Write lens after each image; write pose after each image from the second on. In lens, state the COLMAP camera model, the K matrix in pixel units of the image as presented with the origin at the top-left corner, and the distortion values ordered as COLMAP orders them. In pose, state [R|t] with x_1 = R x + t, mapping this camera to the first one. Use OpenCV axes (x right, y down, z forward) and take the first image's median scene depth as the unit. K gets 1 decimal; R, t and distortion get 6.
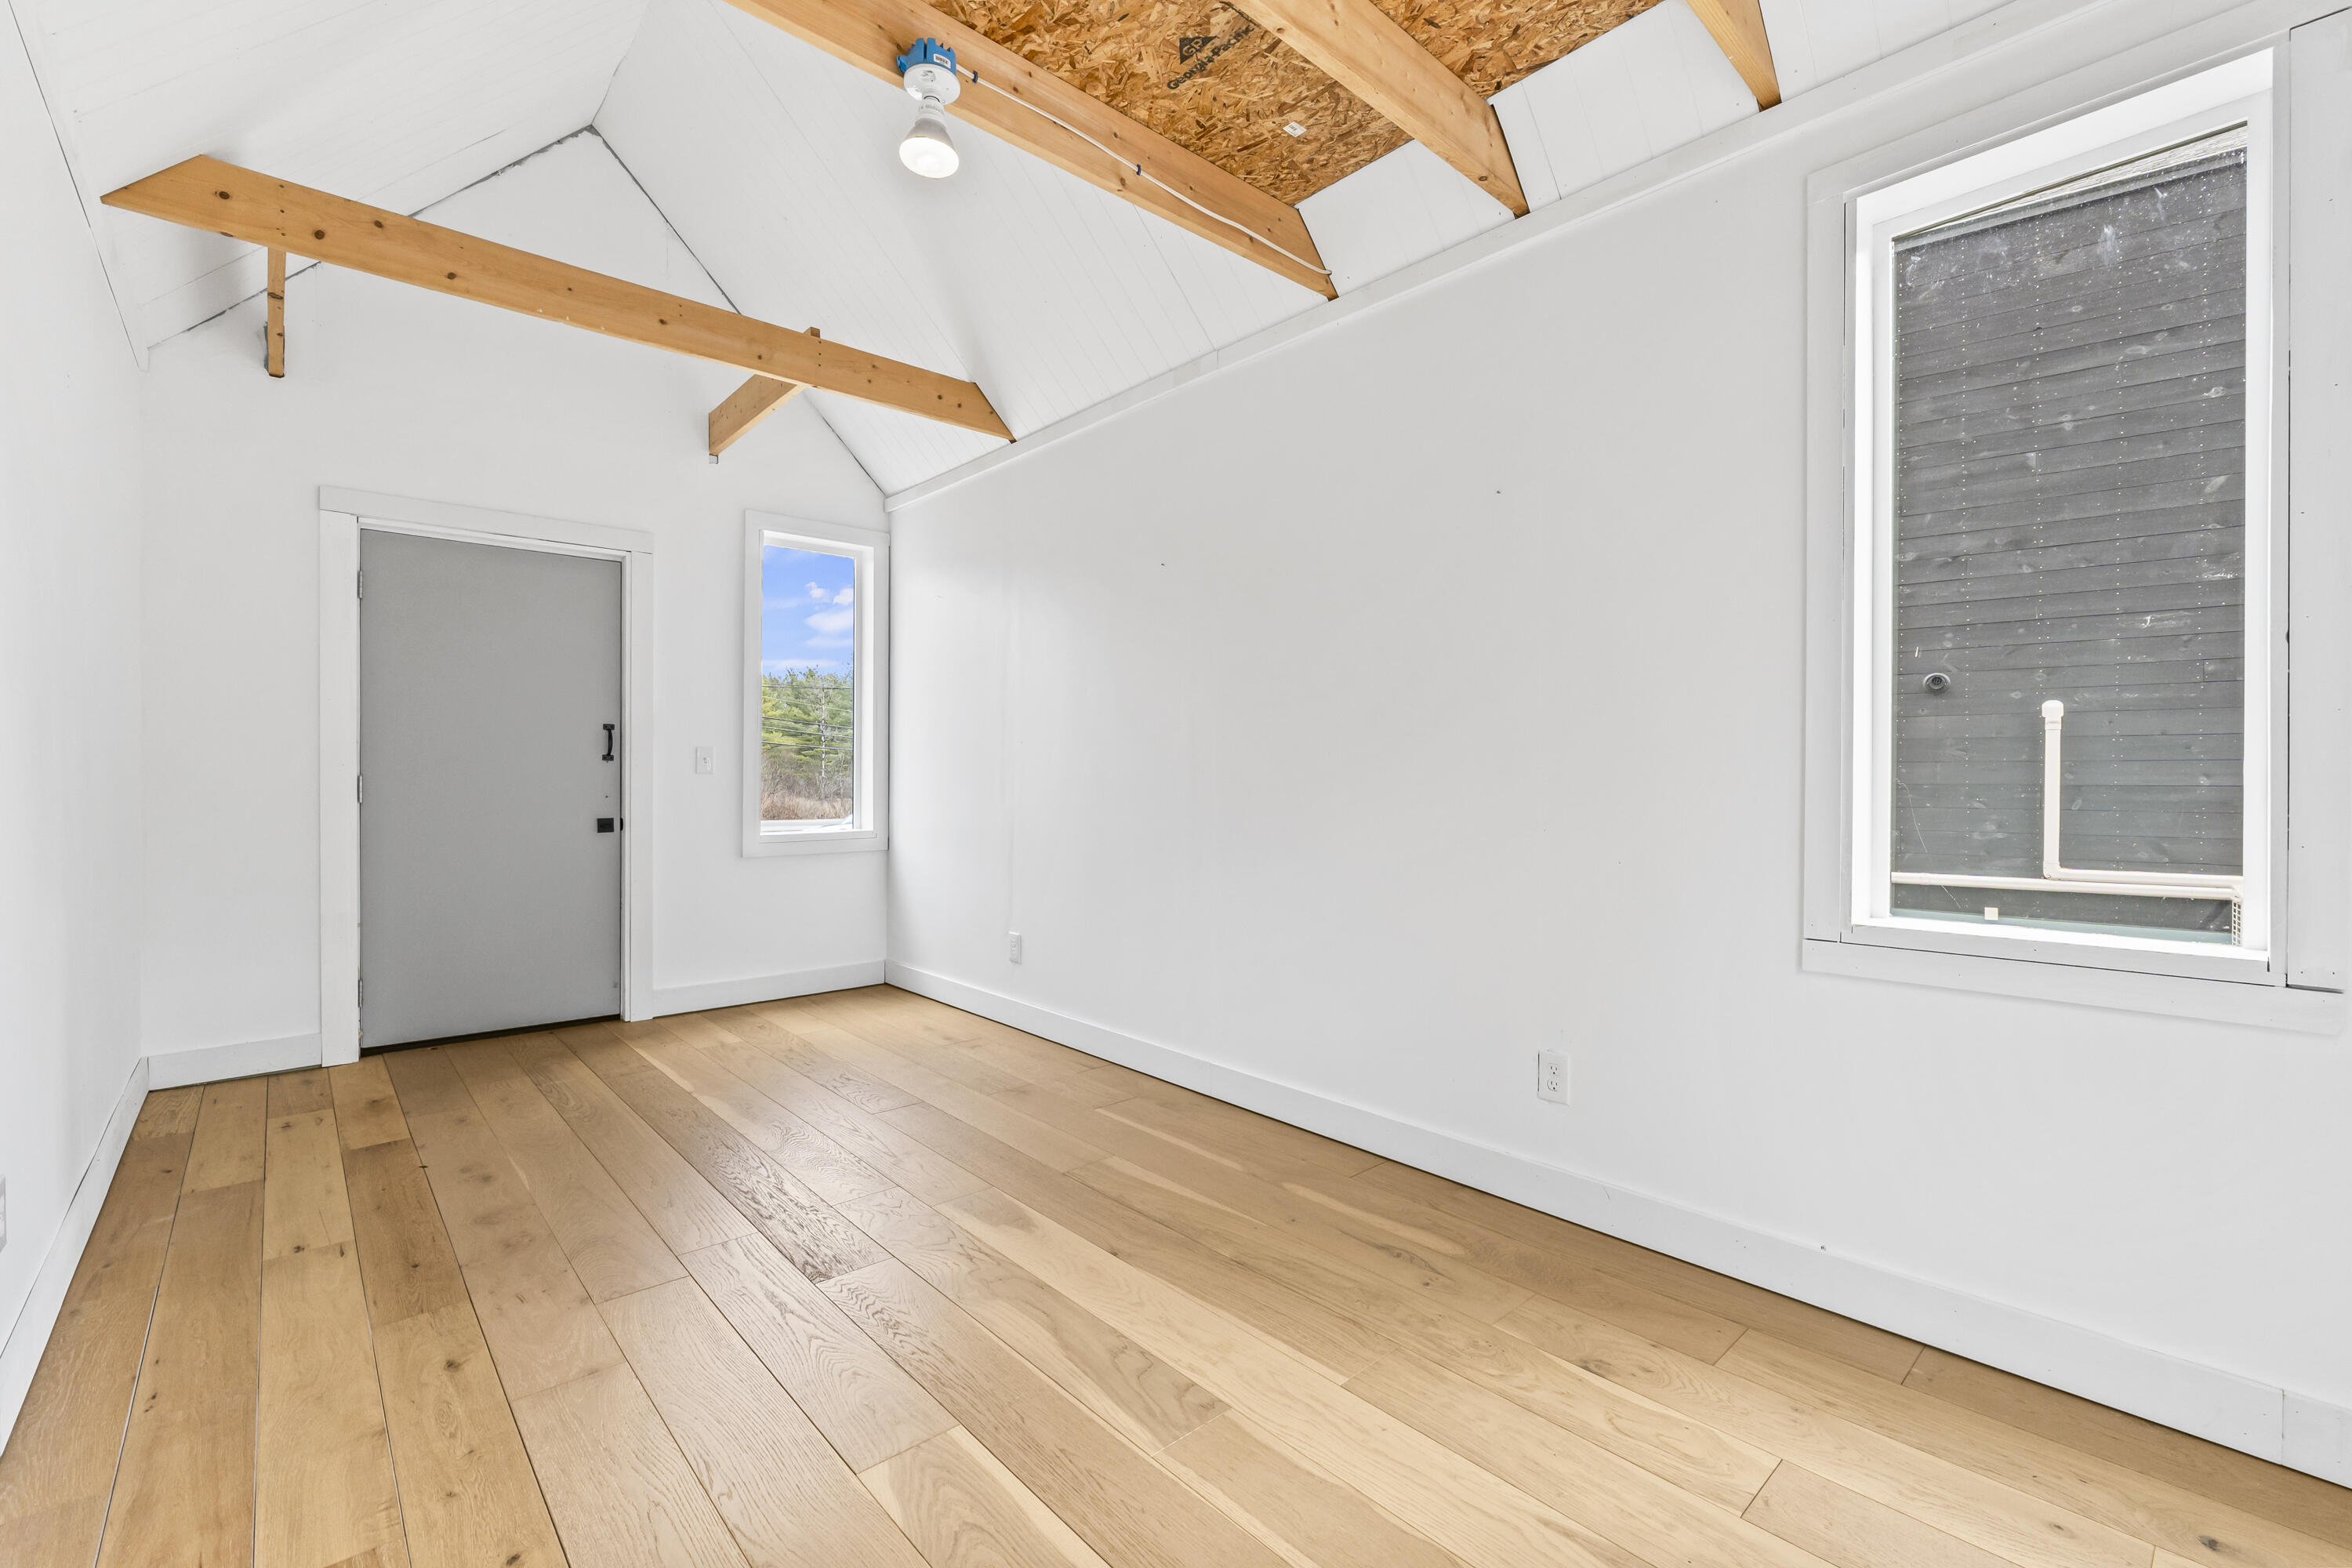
lens RADIAL K [[998.4, 0, 1176.5], [0, 998.4, 783.4], [0, 0, 1]] dist [0.000637, 0.000151]
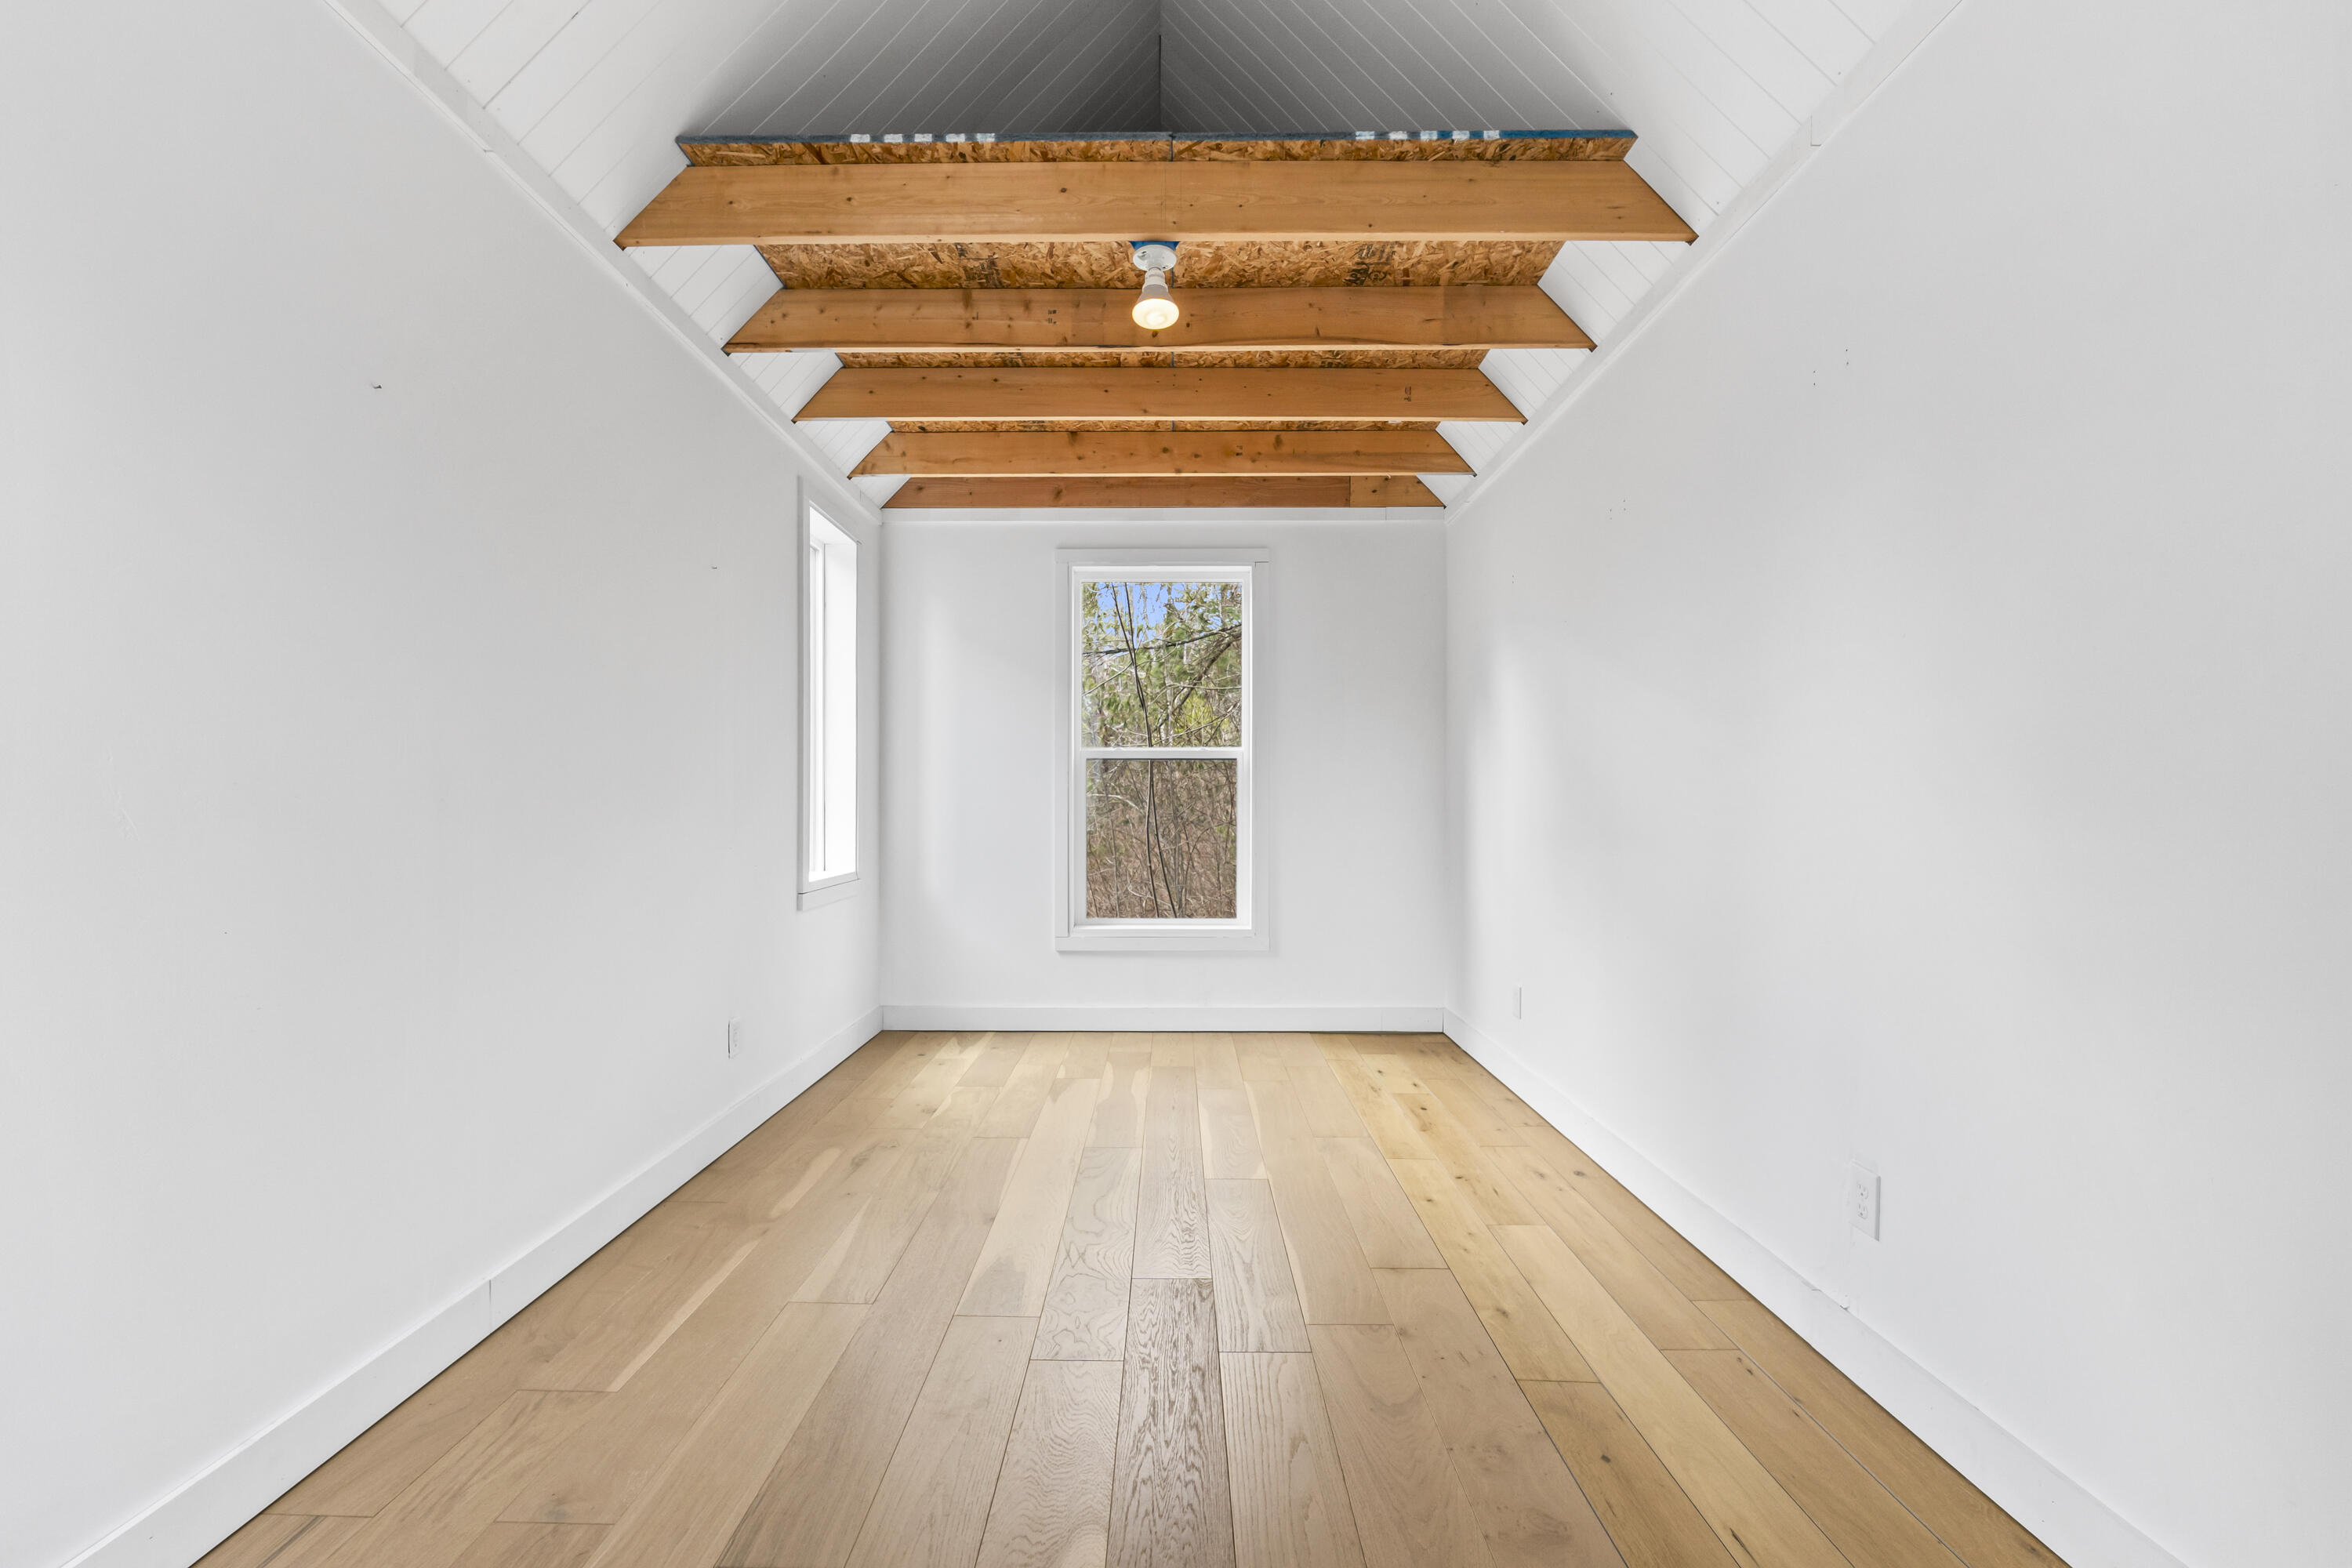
lens RADIAL K [[998.4, 0, 1174.5], [0, 998.4, 792.1], [0, 0, 1]] dist [0.000637, 0.000151]
pose [[-0.740566, 0.004355, 0.671969, -1.010248], [0.000458, 0.999982, -0.005977, -0.013315], [-0.671983, -0.004119, -0.740555, 1.744796]]
